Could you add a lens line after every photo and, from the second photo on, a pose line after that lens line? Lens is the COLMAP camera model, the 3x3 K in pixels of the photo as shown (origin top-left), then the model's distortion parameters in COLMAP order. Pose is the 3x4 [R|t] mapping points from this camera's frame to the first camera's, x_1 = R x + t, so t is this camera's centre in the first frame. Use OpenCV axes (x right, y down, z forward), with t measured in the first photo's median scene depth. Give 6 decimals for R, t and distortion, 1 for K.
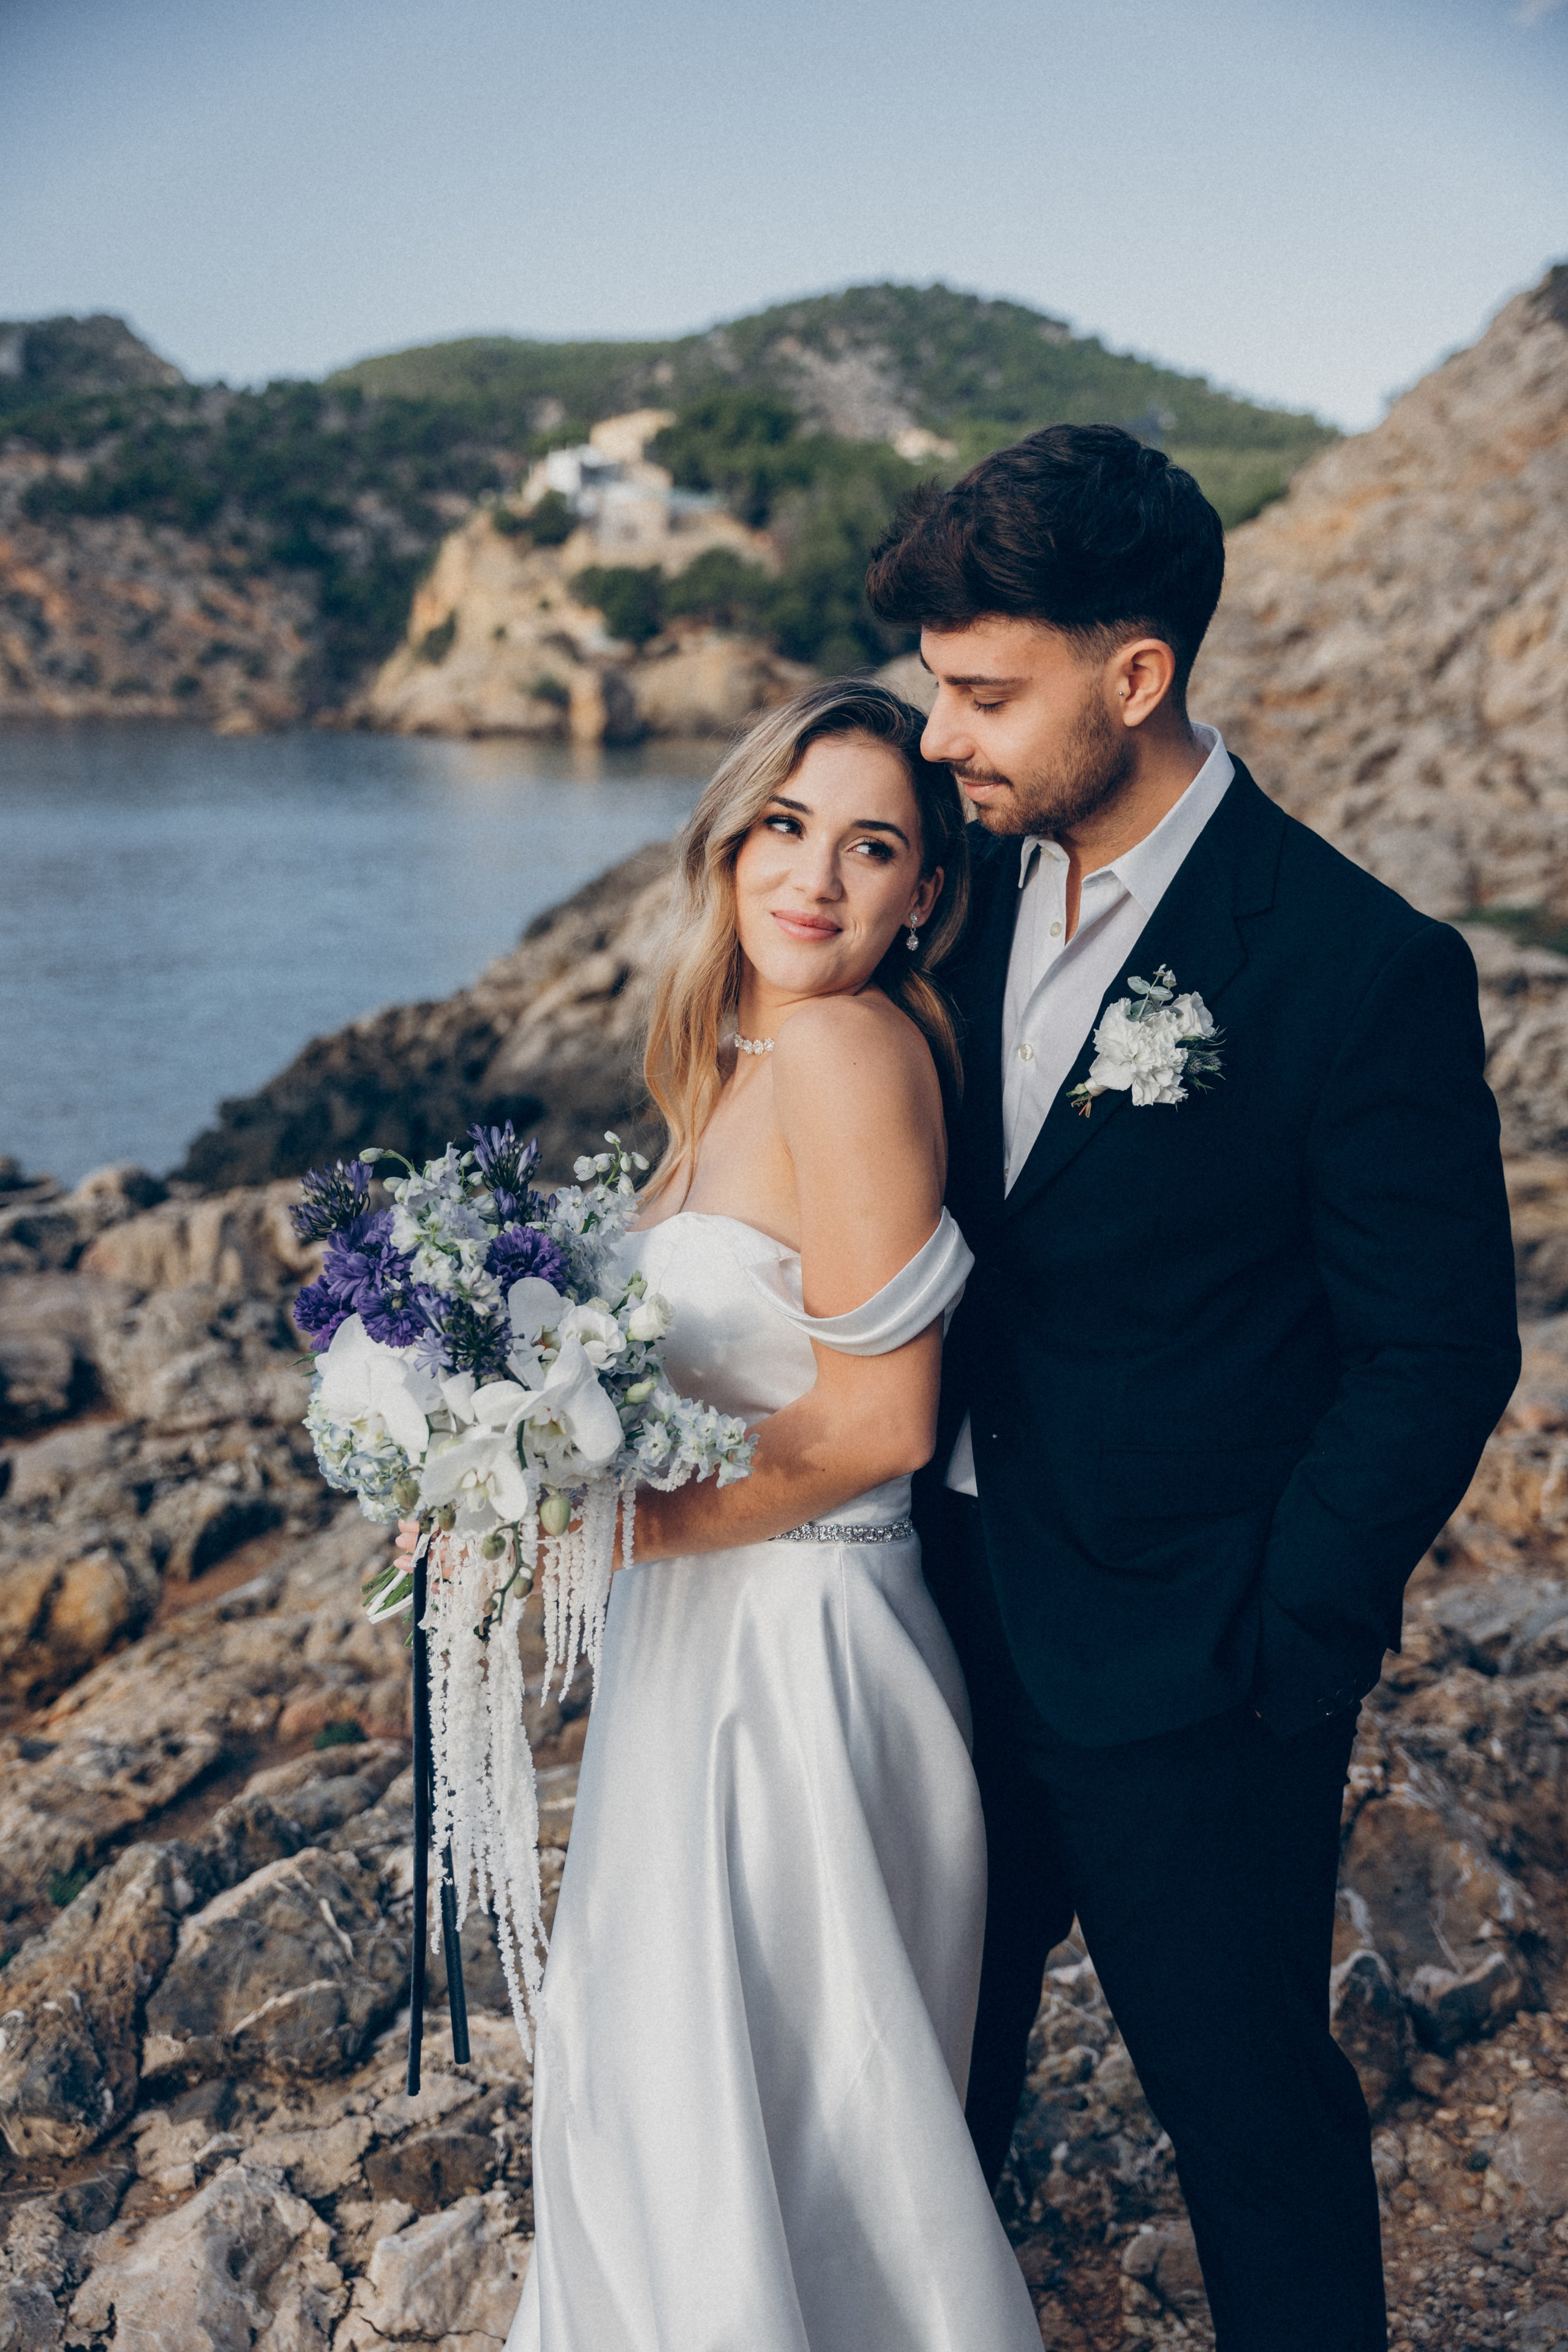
lens RADIAL K [[2623.6, 0, 784.0], [0, 2623.6, 1176.0], [0, 0, 1]] dist [-0.016893, 0.351679]
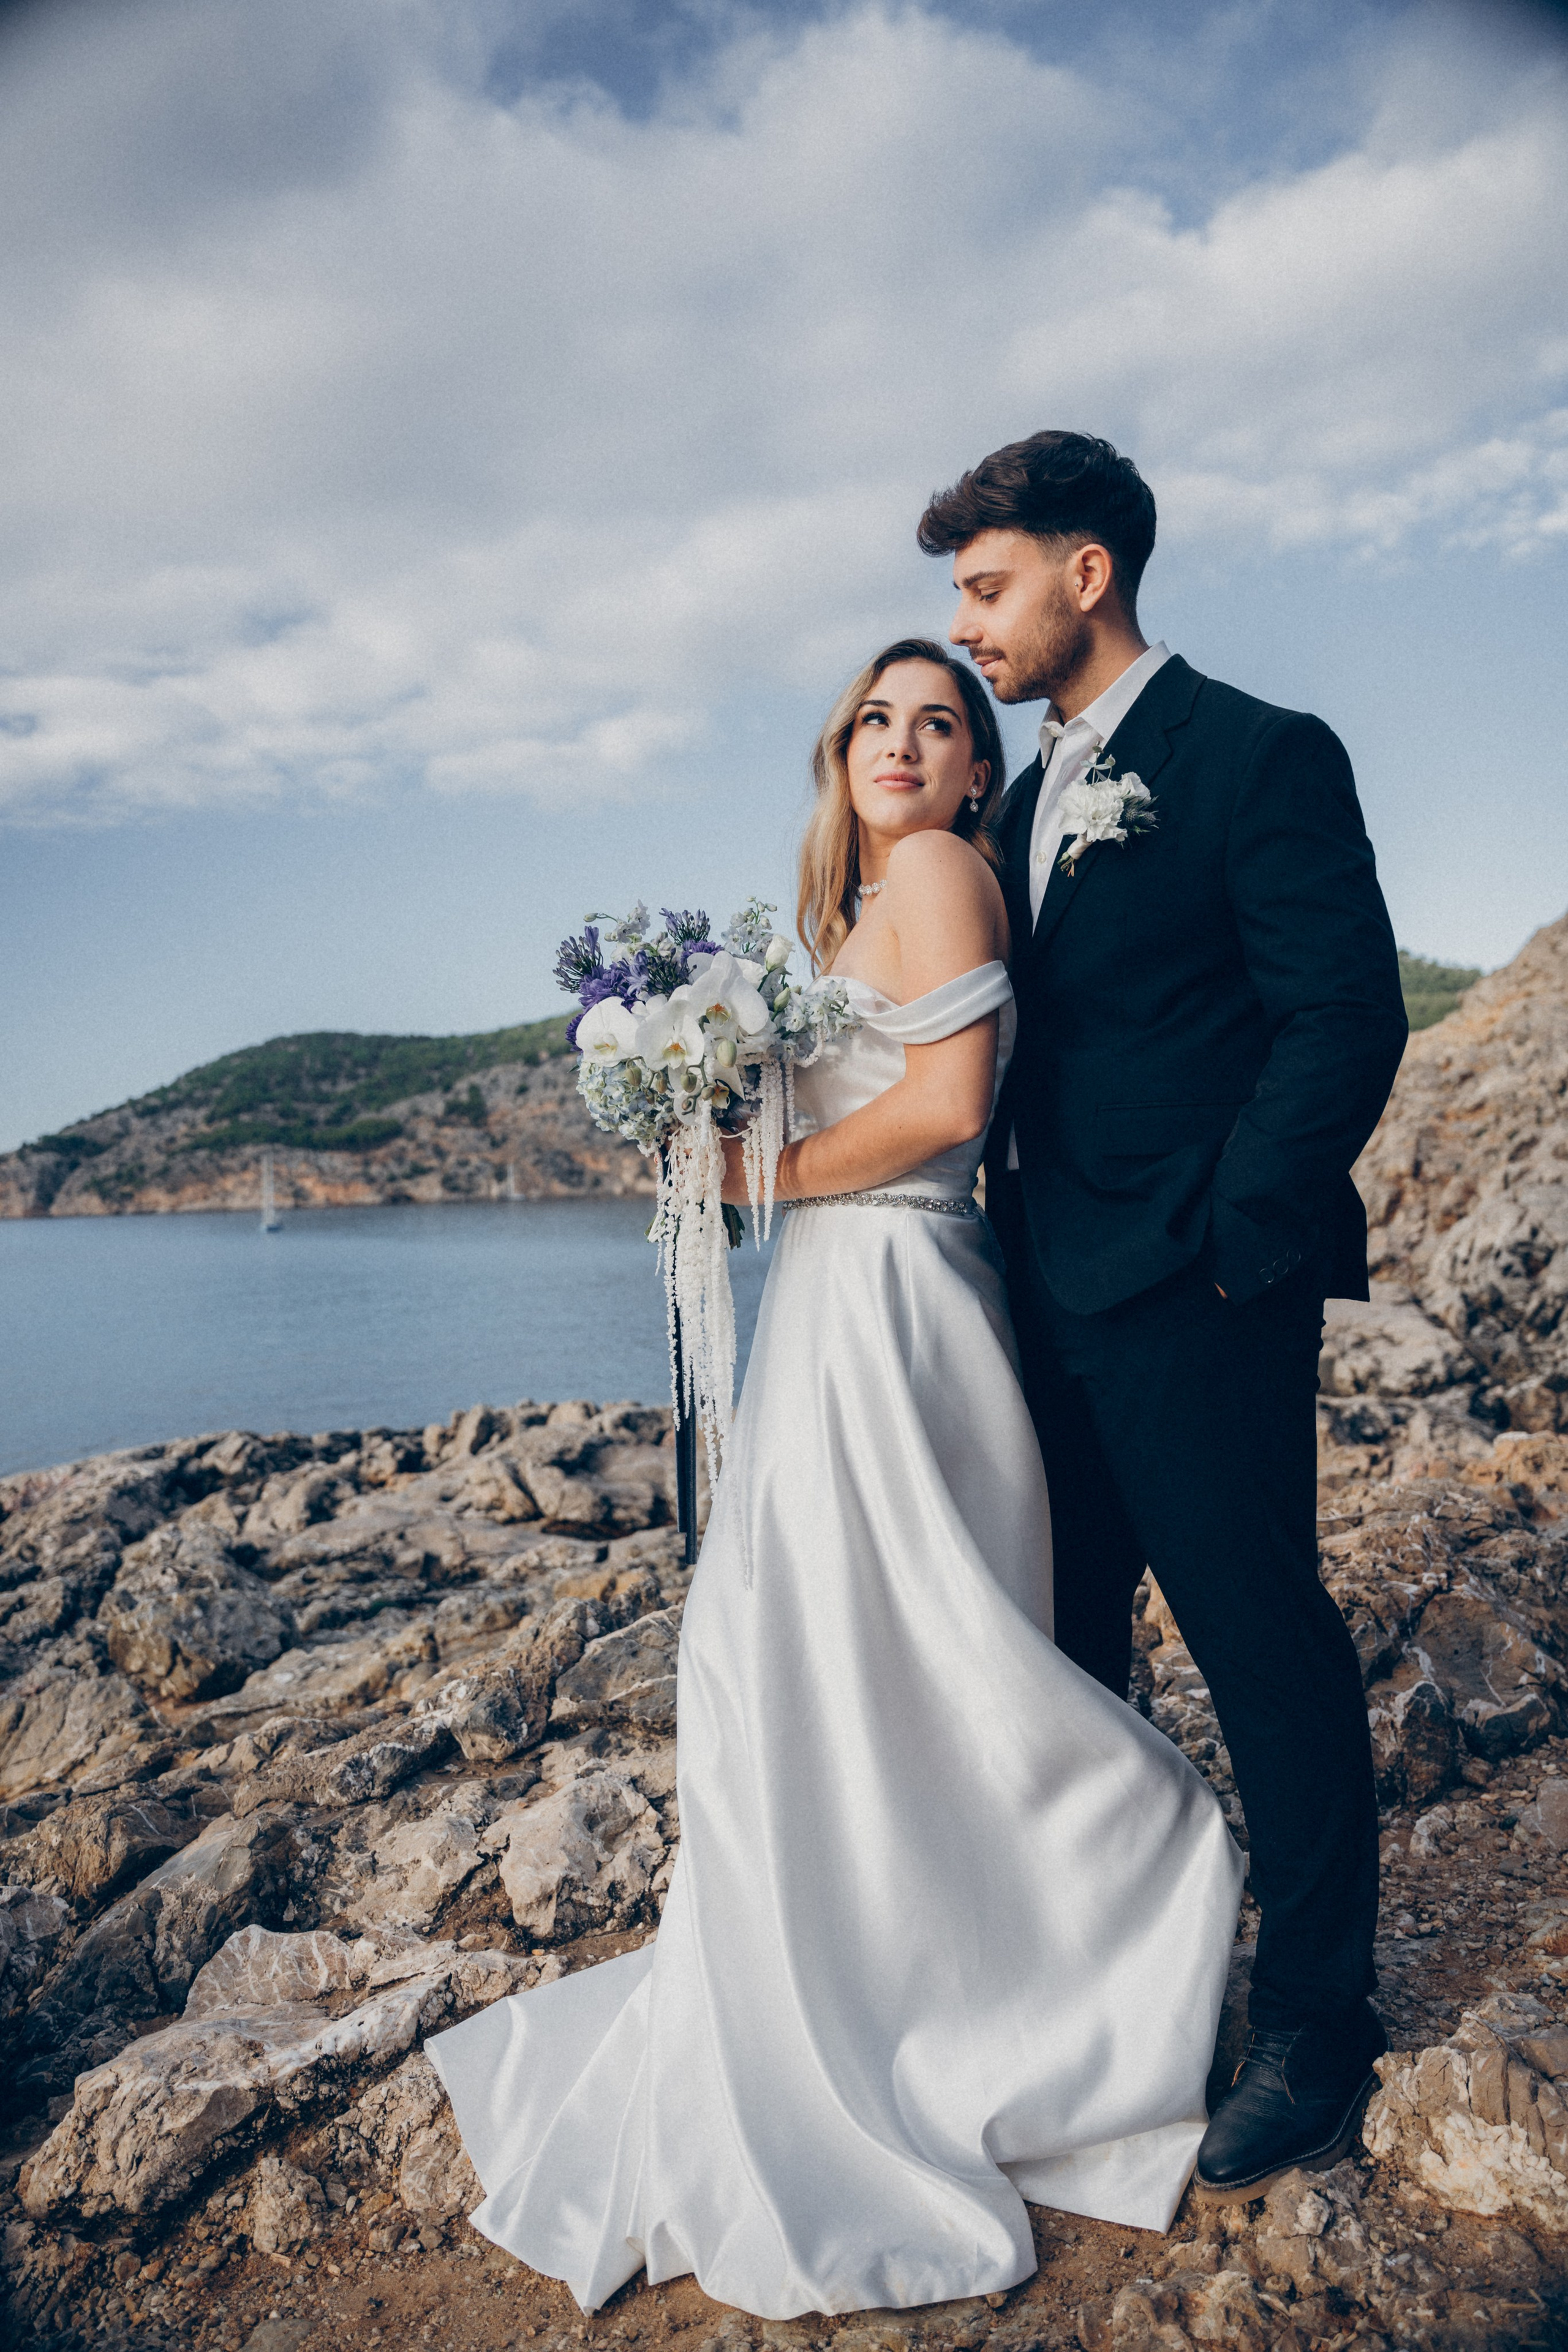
lens RADIAL K [[1651.8, 0, 792.3], [0, 1651.8, 1171.4], [0, 0, 1]] dist [-0.088116, 0.001739]
pose [[0.973497, -0.046214, -0.223983, 0.107755], [-0.001853, 0.977745, -0.209790, 0.224382], [0.228694, 0.204644, 0.951746, 0.090746]]
